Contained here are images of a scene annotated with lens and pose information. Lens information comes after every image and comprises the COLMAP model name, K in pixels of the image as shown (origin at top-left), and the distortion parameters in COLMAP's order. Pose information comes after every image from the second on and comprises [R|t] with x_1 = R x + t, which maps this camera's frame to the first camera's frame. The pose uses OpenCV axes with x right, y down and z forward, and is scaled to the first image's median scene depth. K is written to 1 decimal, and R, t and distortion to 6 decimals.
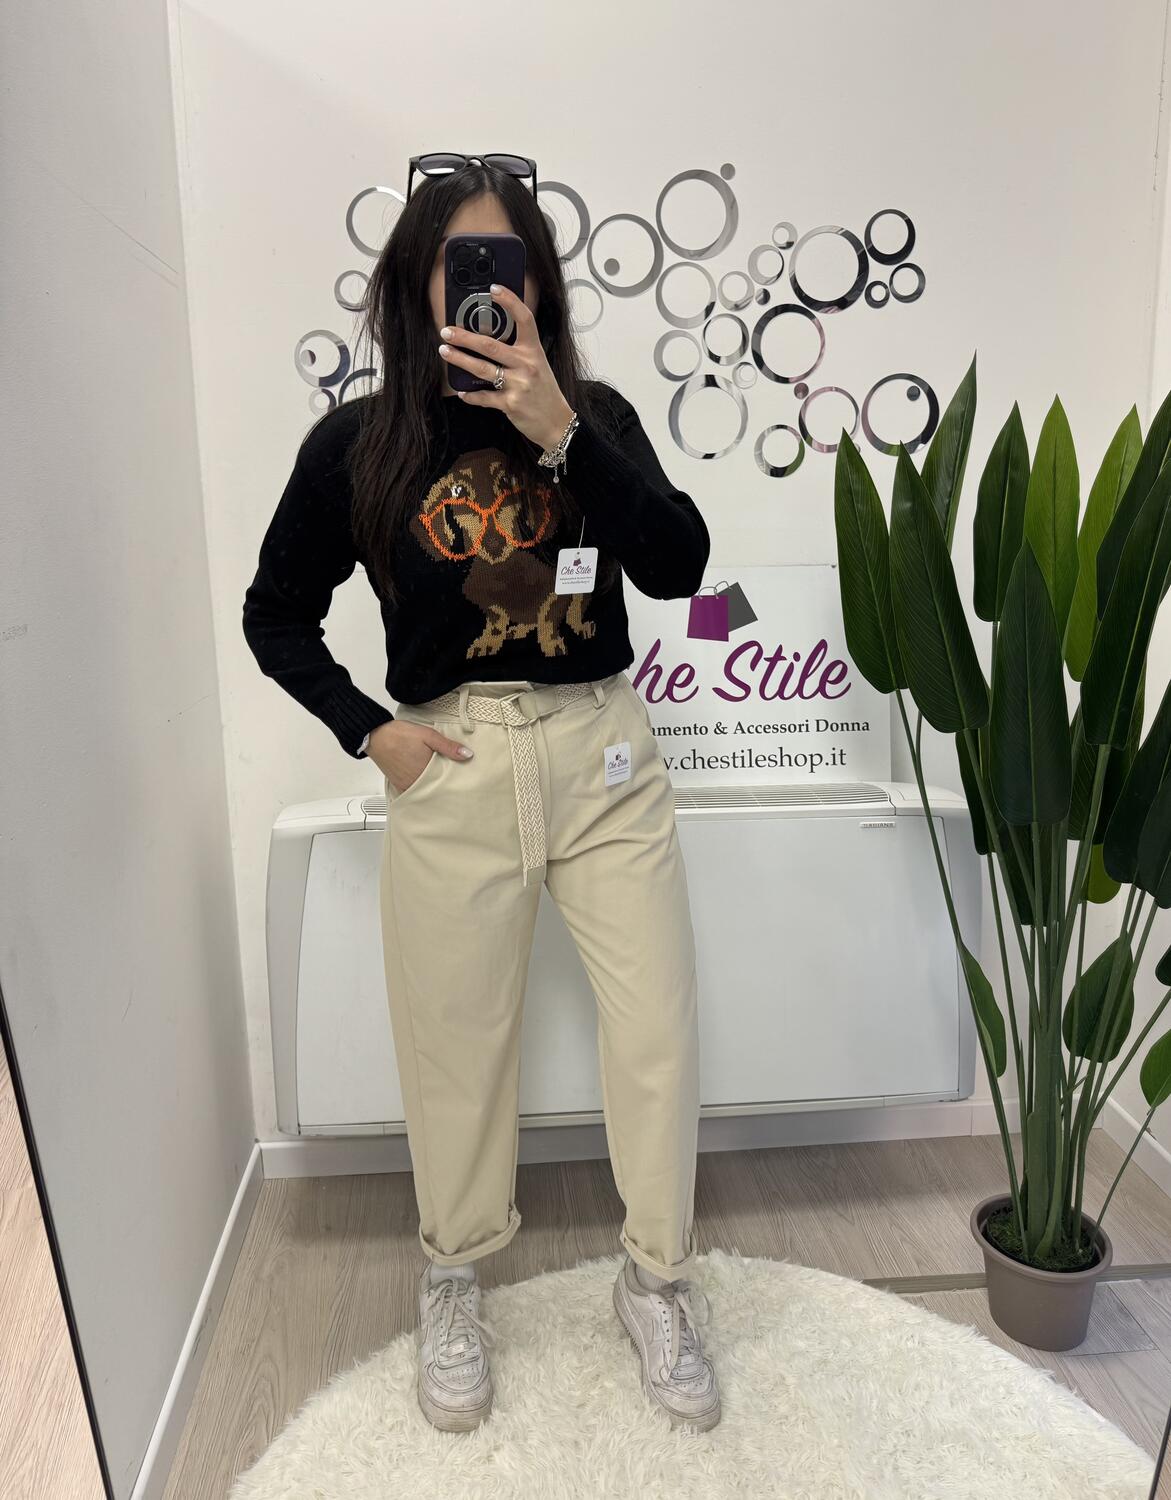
lens RADIAL K [[1089.3, 0, 579.3], [0, 1089.3, 682.2], [0, 0, 1]] dist [0.020261, -0.027146]
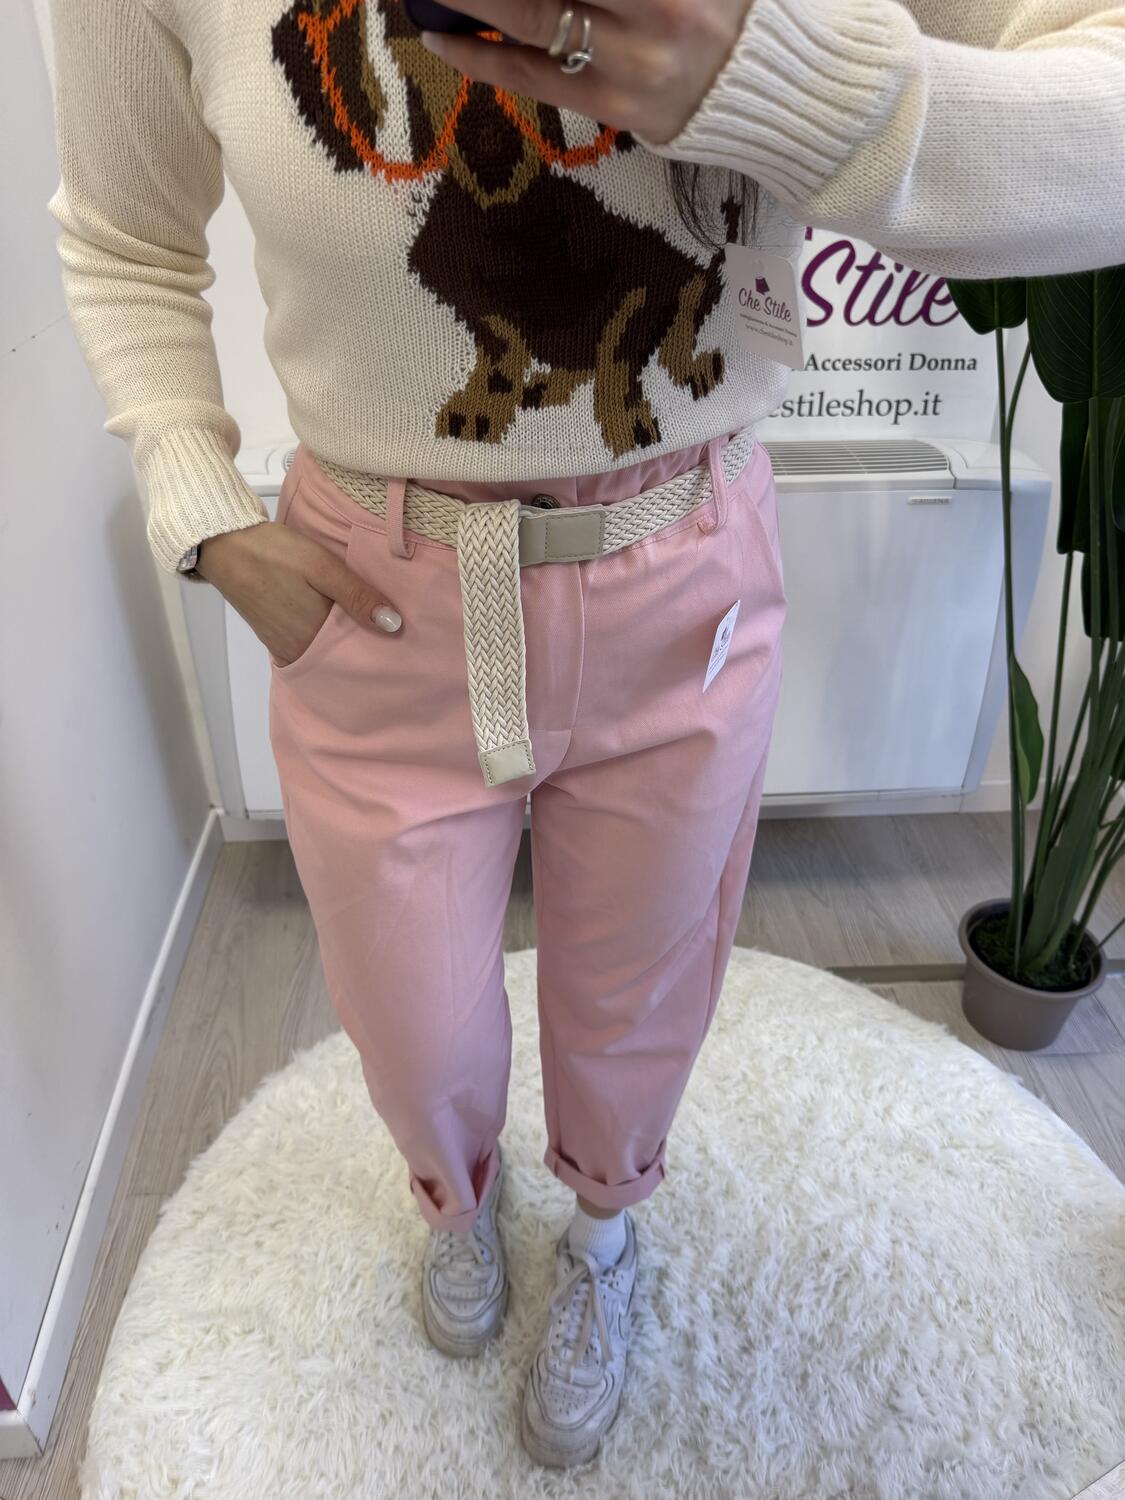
lens RADIAL K [[1042.9, 0, 544.7], [0, 1042.9, 731.6], [0, 0, 1]] dist [0.012338, -0.028385]
pose [[0.999369, 0.032542, -0.014252, 0.008180], [-0.023751, 0.910343, 0.413172, -0.026009], [0.026420, -0.412573, 0.910541, 0.240099]]
